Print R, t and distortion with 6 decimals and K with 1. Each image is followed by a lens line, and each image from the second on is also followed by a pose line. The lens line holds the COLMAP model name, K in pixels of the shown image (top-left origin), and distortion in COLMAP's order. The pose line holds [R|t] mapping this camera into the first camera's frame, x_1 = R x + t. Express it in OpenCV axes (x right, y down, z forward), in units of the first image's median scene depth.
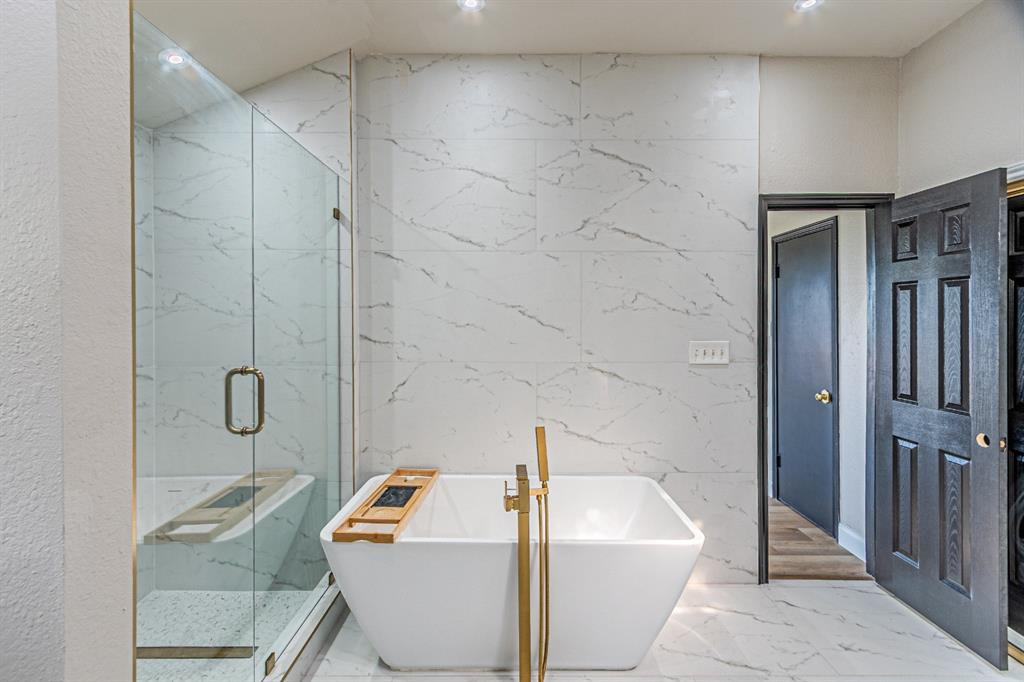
lens RADIAL K [[445.7, 0, 512.5], [0, 445.7, 331.7], [0, 0, 1]] dist [0.009828, -0.002700]
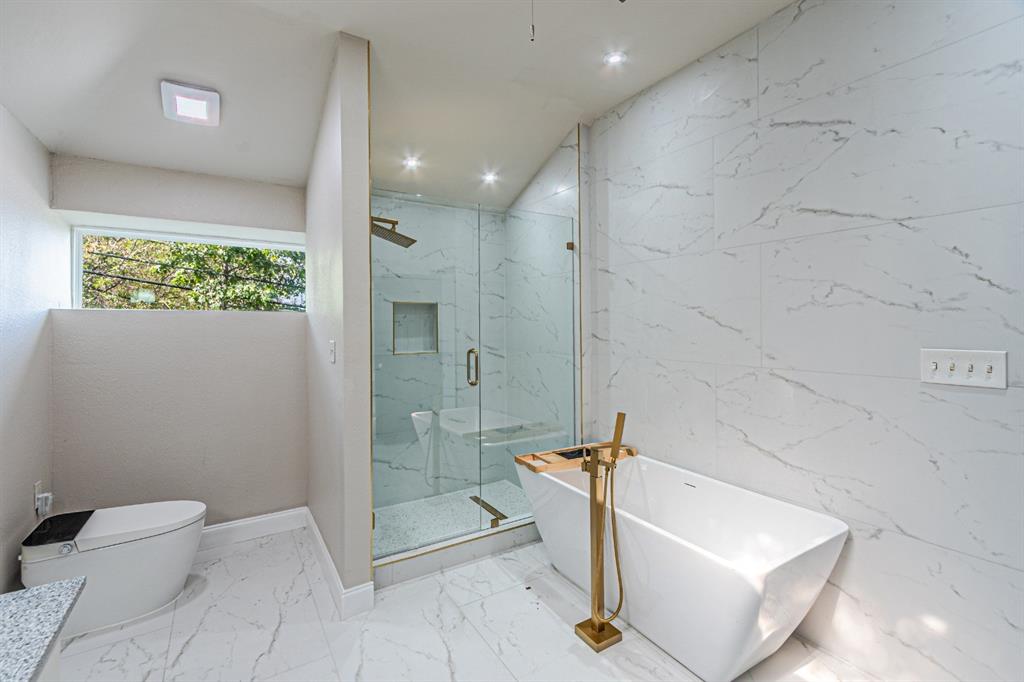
lens RADIAL K [[445.7, 0, 508.4], [0, 445.7, 336.0], [0, 0, 1]] dist [0.009828, -0.002700]
pose [[0.527410, 0.017369, -0.849433, 0.653773], [-0.010876, 0.999847, 0.013692, -0.001100], [0.849541, 0.002017, 0.527519, 0.098222]]
